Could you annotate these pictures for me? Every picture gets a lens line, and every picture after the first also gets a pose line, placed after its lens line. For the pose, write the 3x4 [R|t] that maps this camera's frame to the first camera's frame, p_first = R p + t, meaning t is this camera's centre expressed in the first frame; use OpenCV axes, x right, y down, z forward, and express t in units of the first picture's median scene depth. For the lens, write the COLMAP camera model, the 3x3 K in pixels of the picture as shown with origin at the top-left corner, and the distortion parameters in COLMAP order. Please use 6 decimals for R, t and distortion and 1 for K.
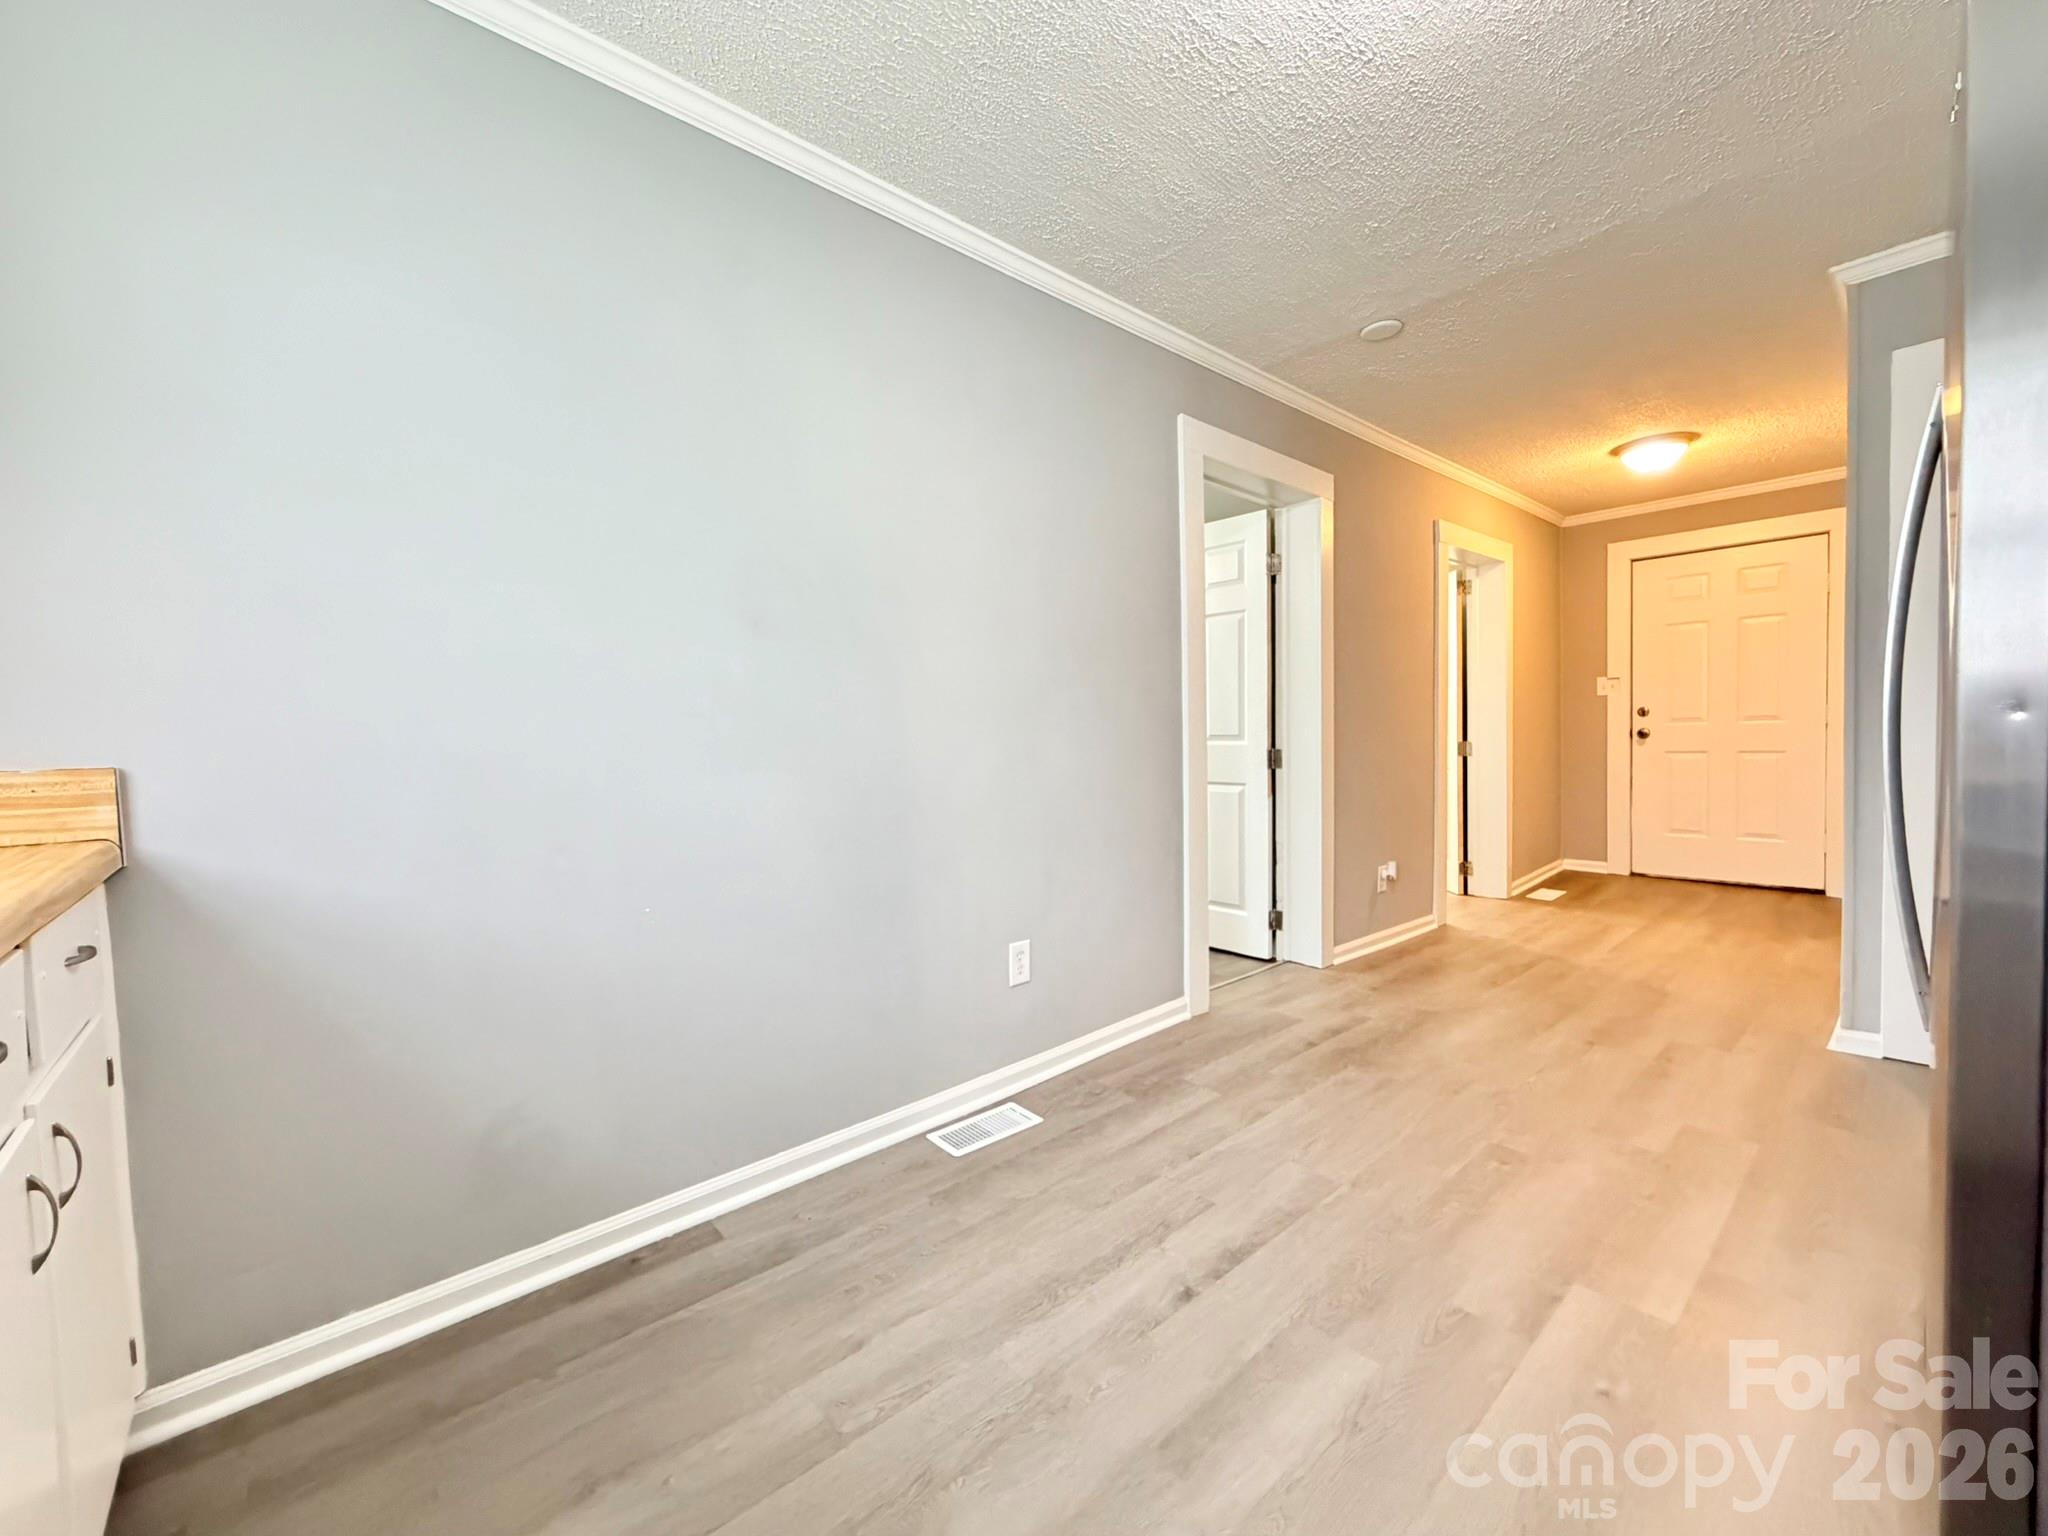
lens RADIAL K [[817.4, 0, 1017.6], [0, 817.4, 769.7], [0, 0, 1]] dist [0.001397, 0.000242]
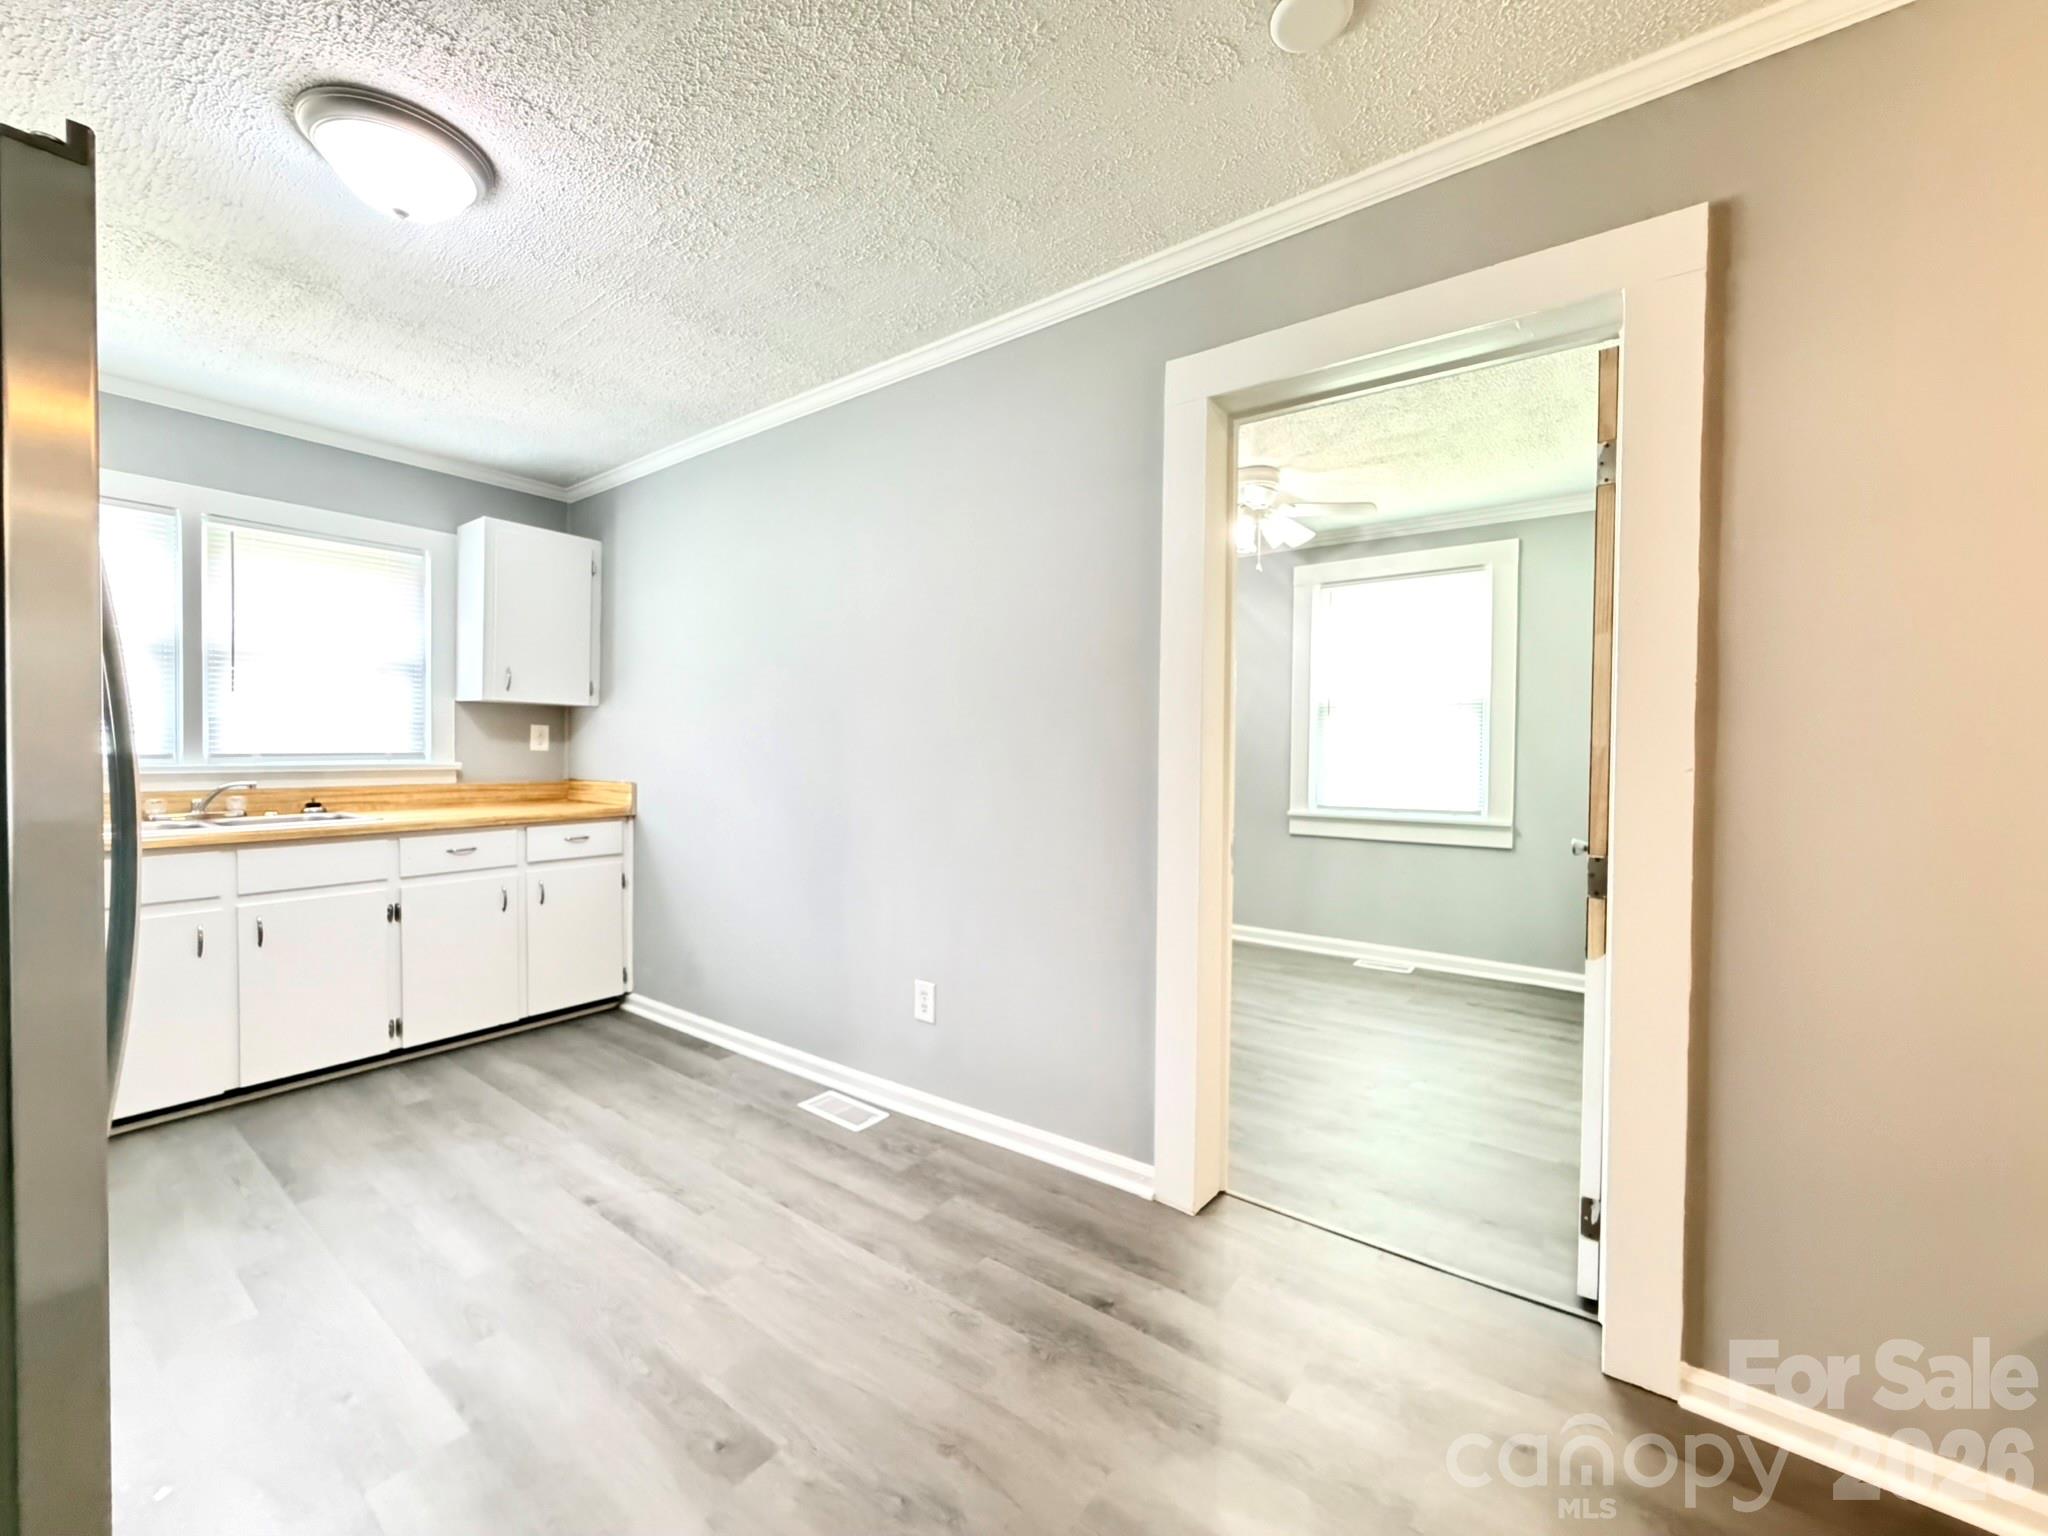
lens RADIAL K [[820.3, 0, 1018.5], [0, 820.3, 767.3], [0, 0, 1]] dist [-0.000548, 0.000944]
pose [[0.205835, 0.040974, -0.977728, 0.954101], [-0.052542, 0.998145, 0.030769, -0.099555], [0.977175, 0.045038, 0.207606, 0.783192]]
